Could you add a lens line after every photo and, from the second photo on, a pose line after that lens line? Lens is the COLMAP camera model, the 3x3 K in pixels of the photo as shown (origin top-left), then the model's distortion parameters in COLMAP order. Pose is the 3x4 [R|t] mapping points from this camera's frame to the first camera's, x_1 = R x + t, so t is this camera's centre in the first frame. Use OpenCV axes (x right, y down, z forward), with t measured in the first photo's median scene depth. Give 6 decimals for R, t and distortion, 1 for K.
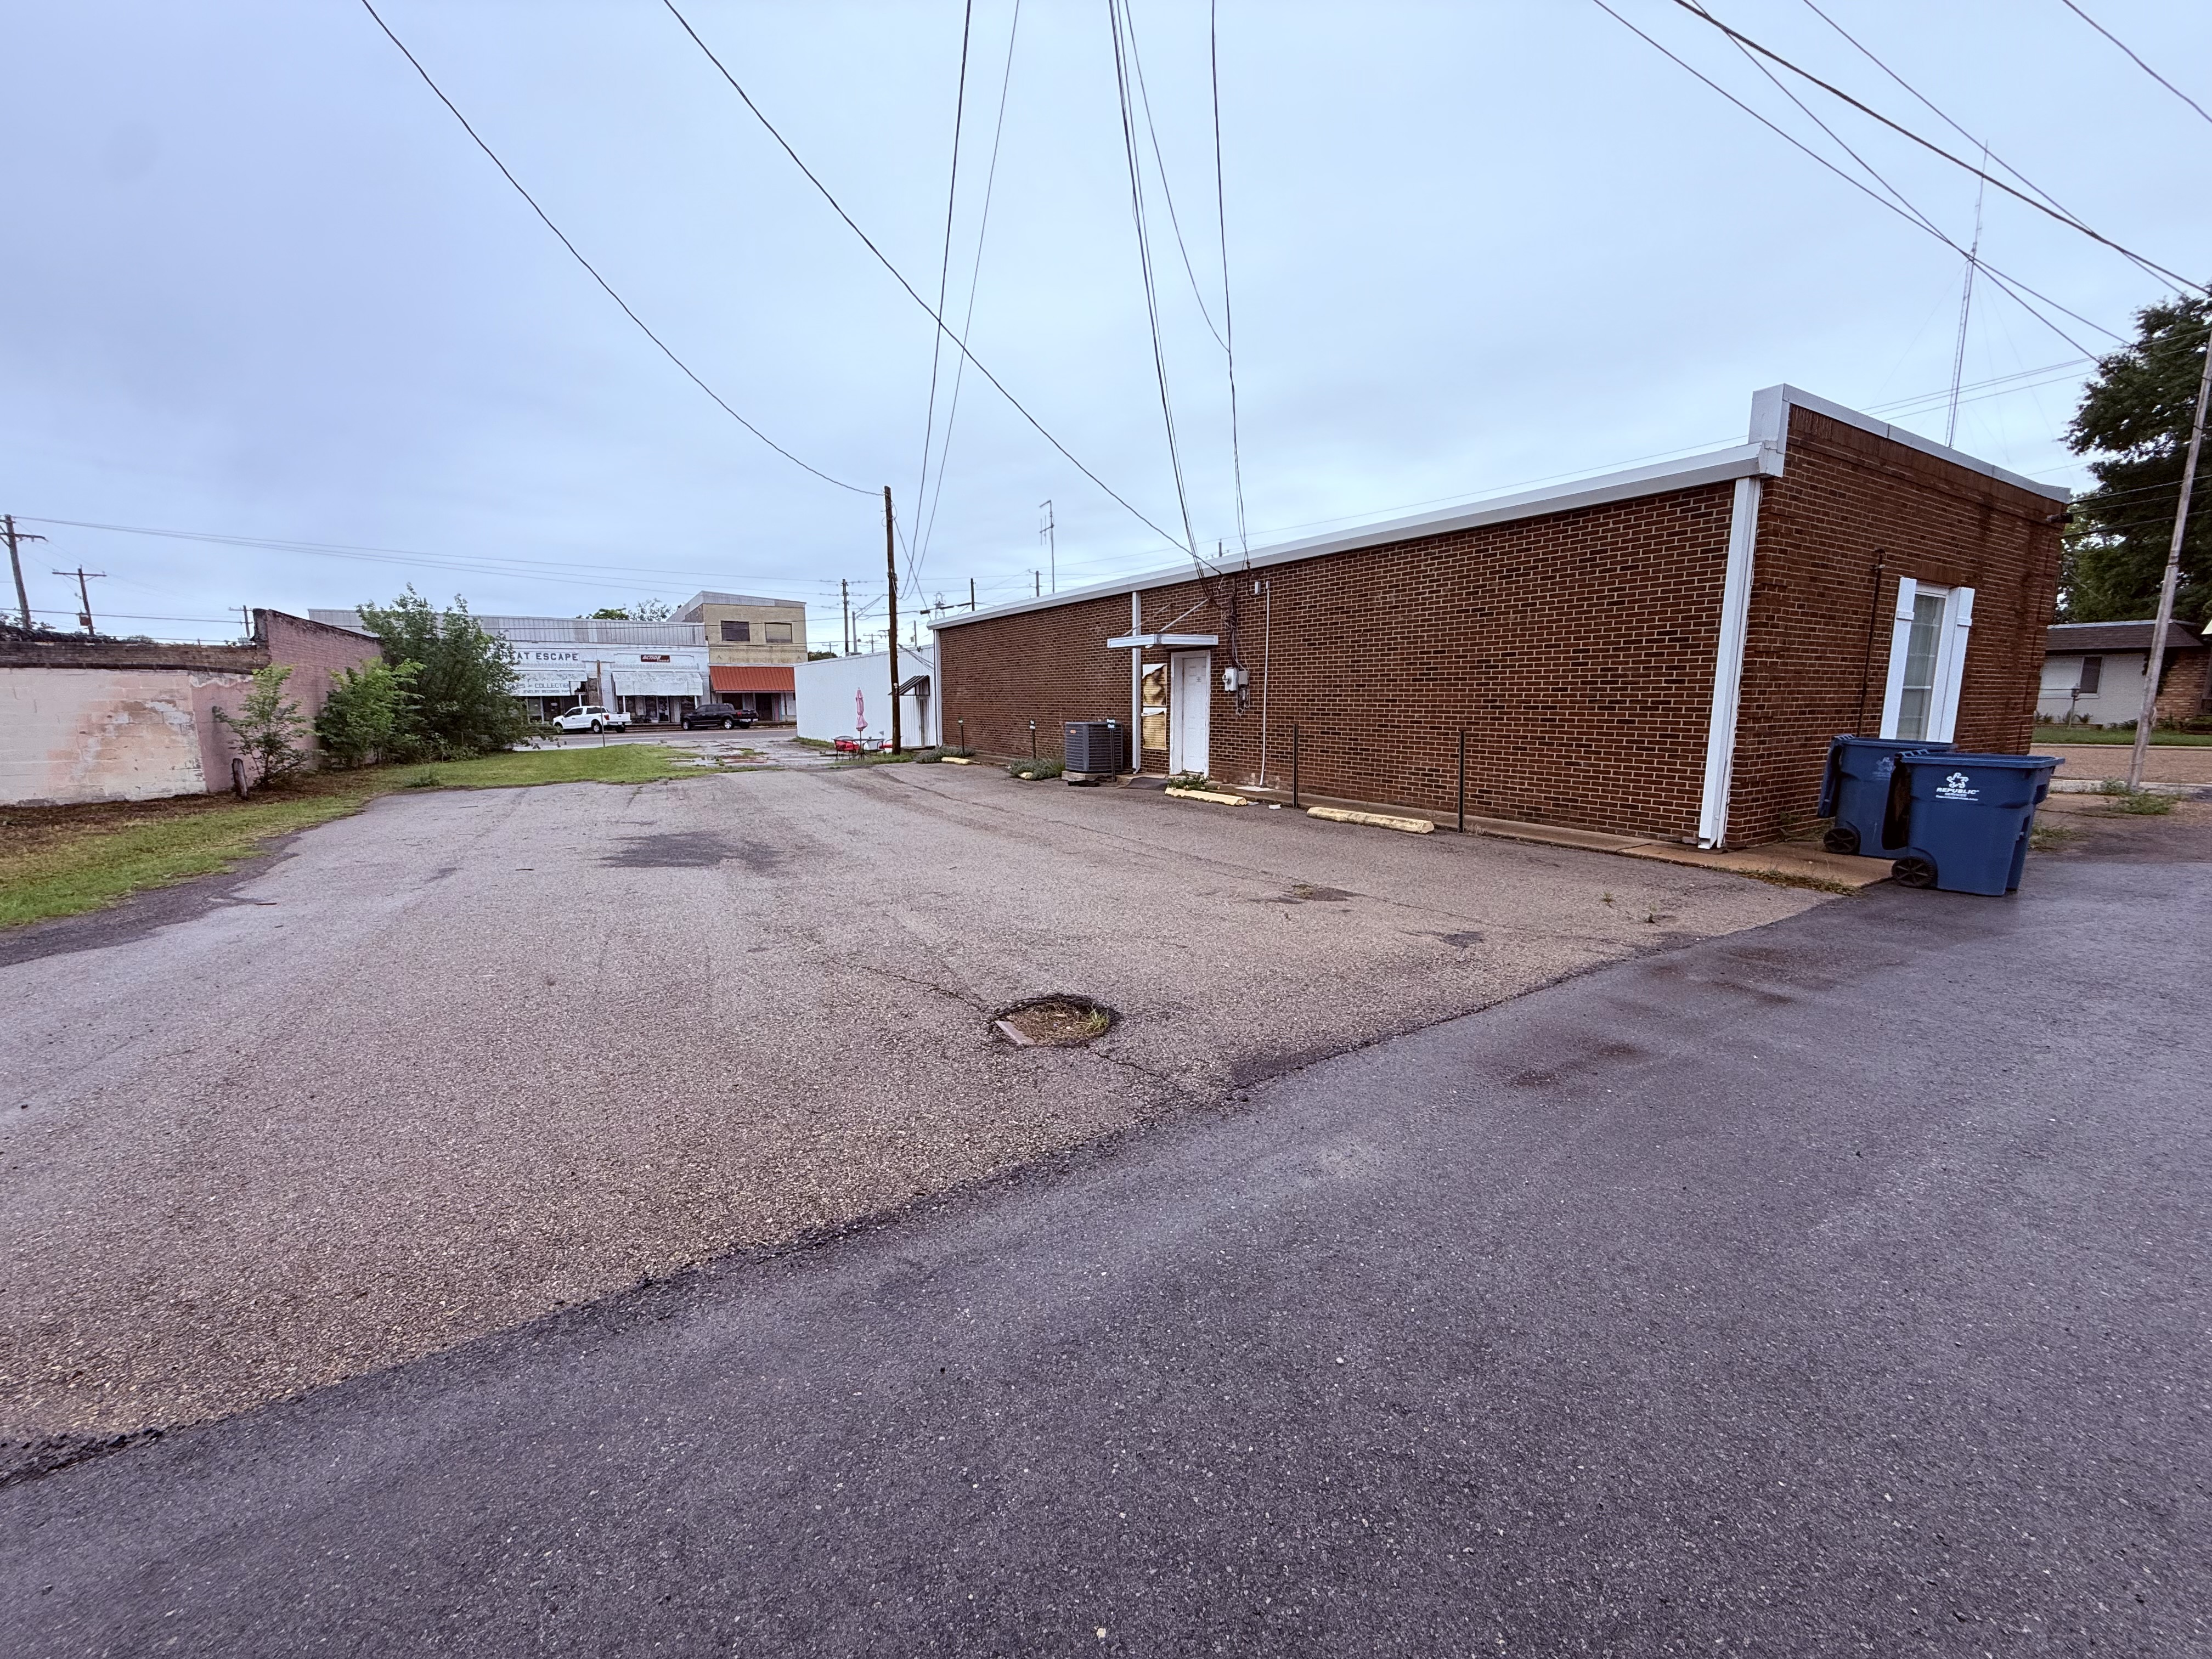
lens RADIAL K [[880.9, 0, 1099.1], [0, 880.9, 826.5], [0, 0, 1]] dist [0.001718, -0.000123]
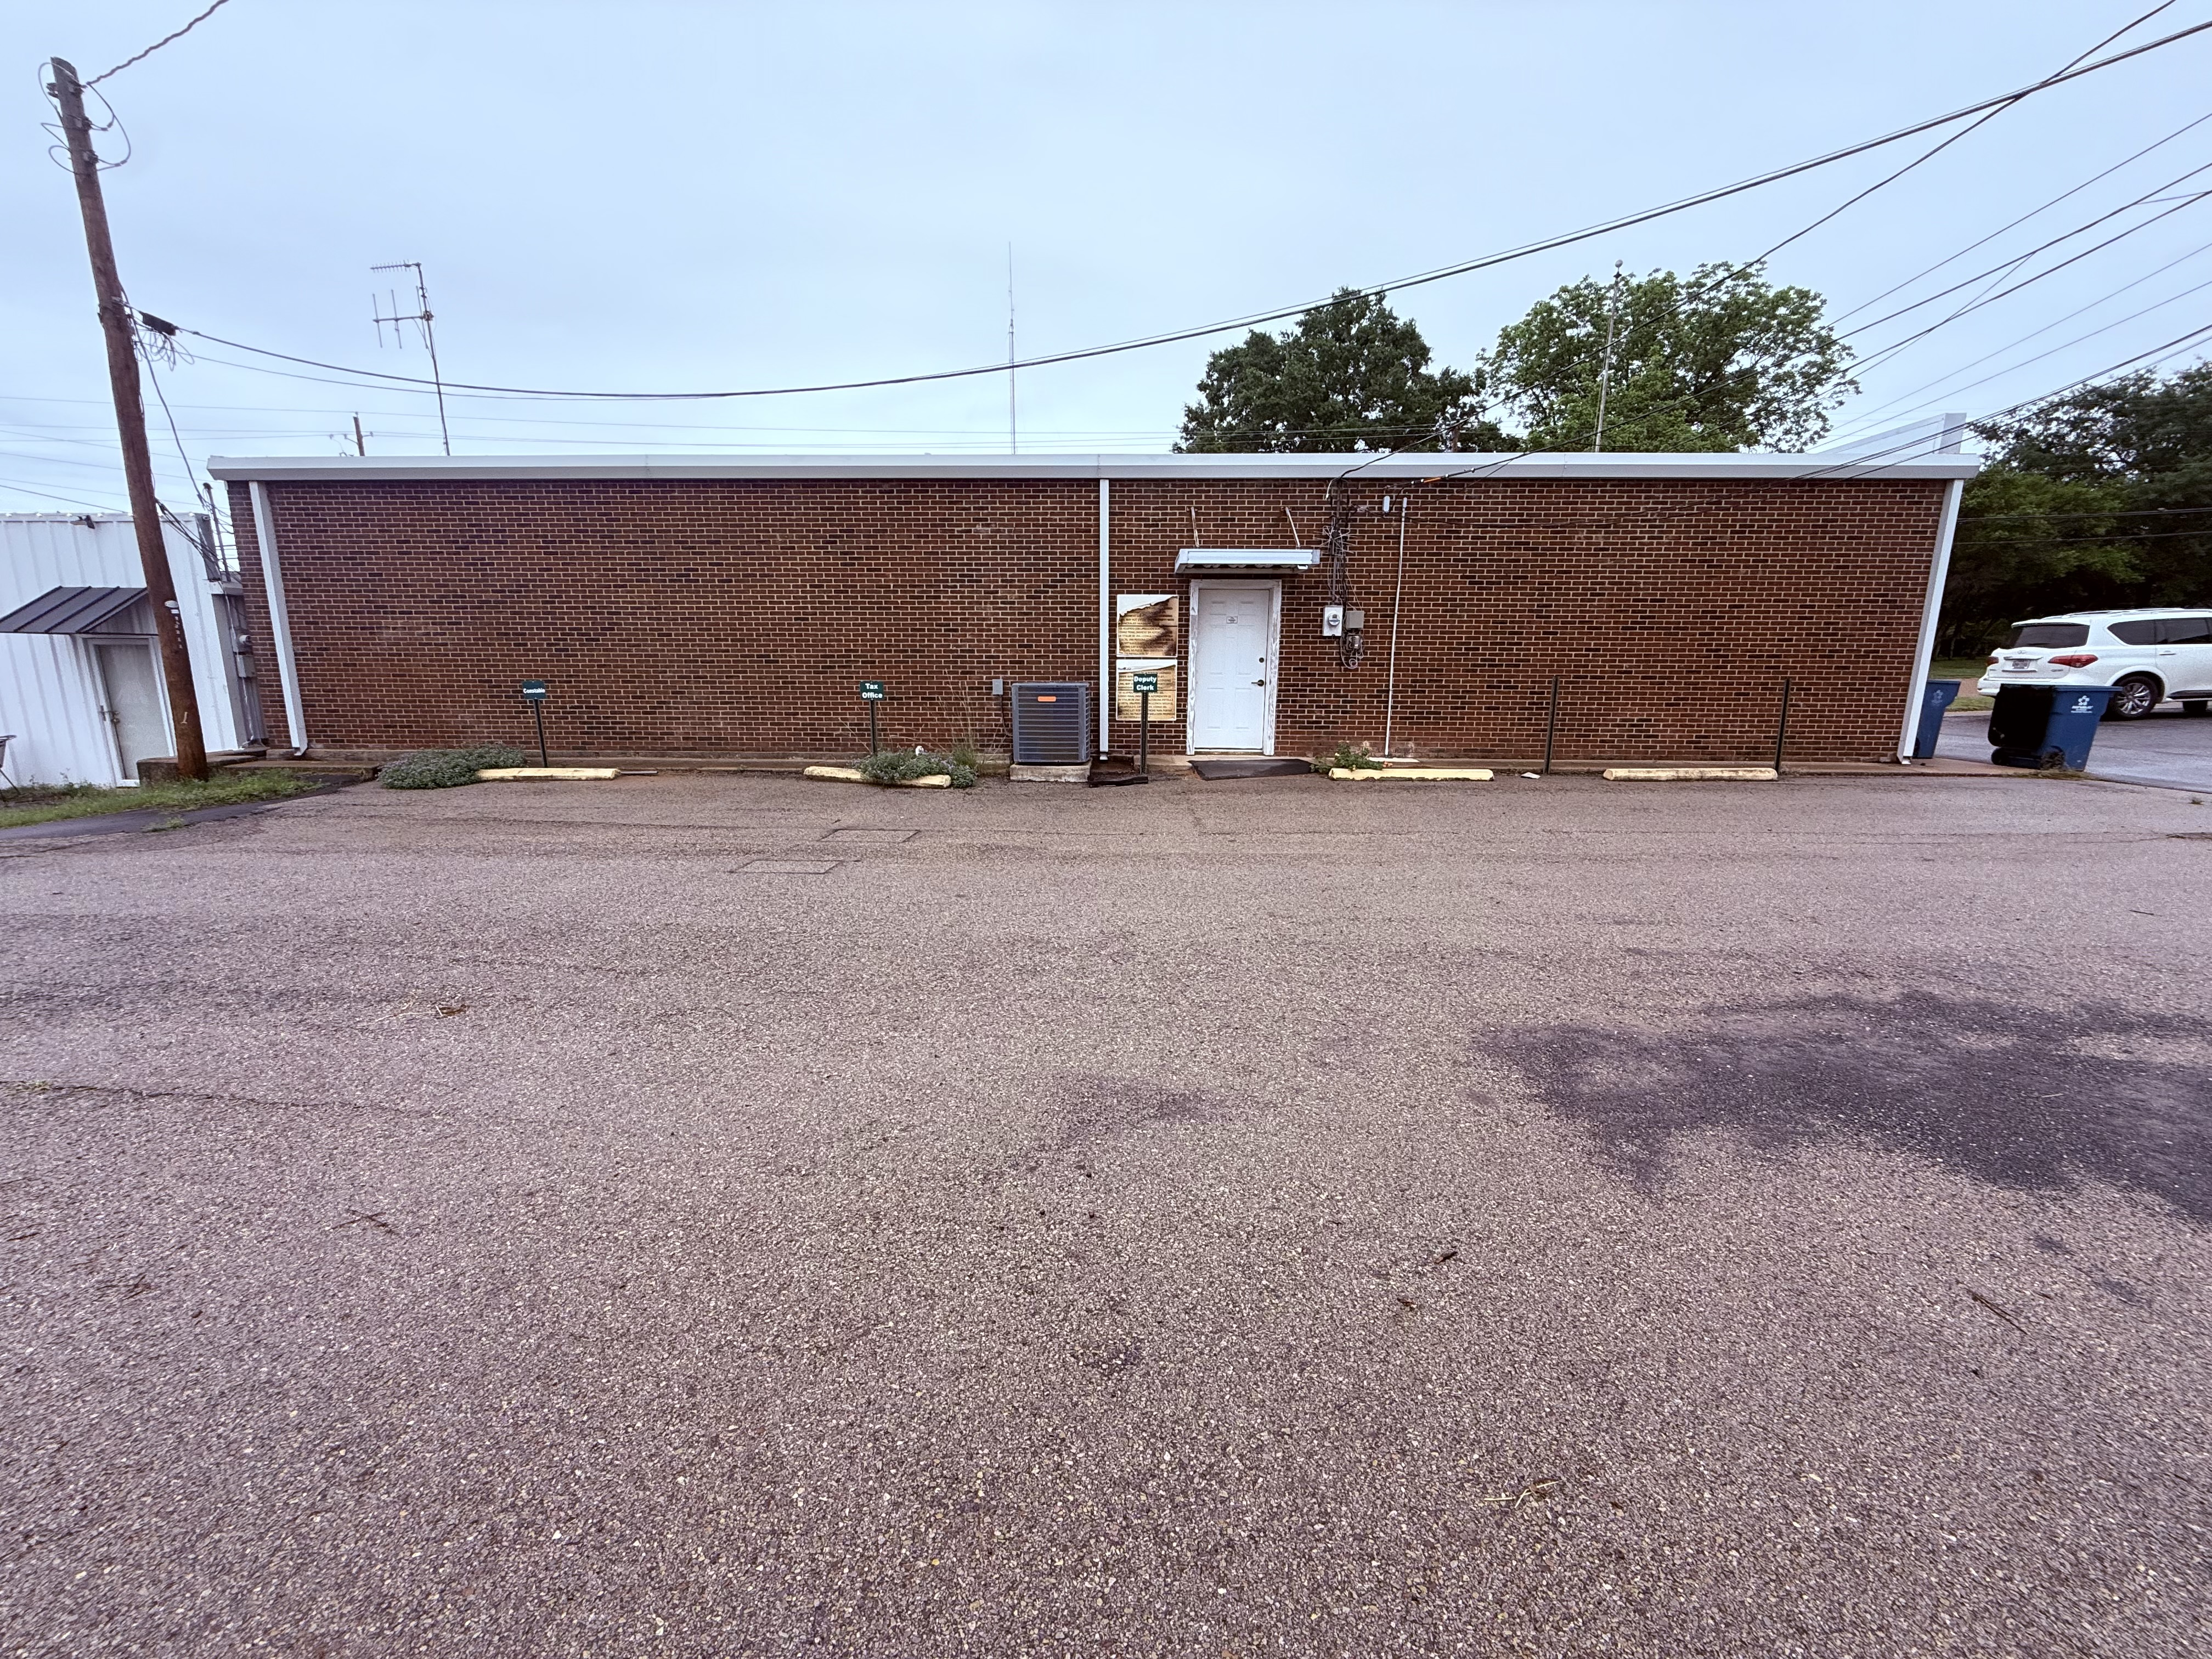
lens RADIAL K [[893.3, 0, 1106.0], [0, 893.3, 829.5], [0, 0, 1]] dist [0.002877, 0.000130]
pose [[0.542571, -0.150702, 0.826381, -0.564534], [0.116366, 0.987775, 0.103733, -0.082592], [-0.831911, 0.039880, 0.553474, 0.666811]]
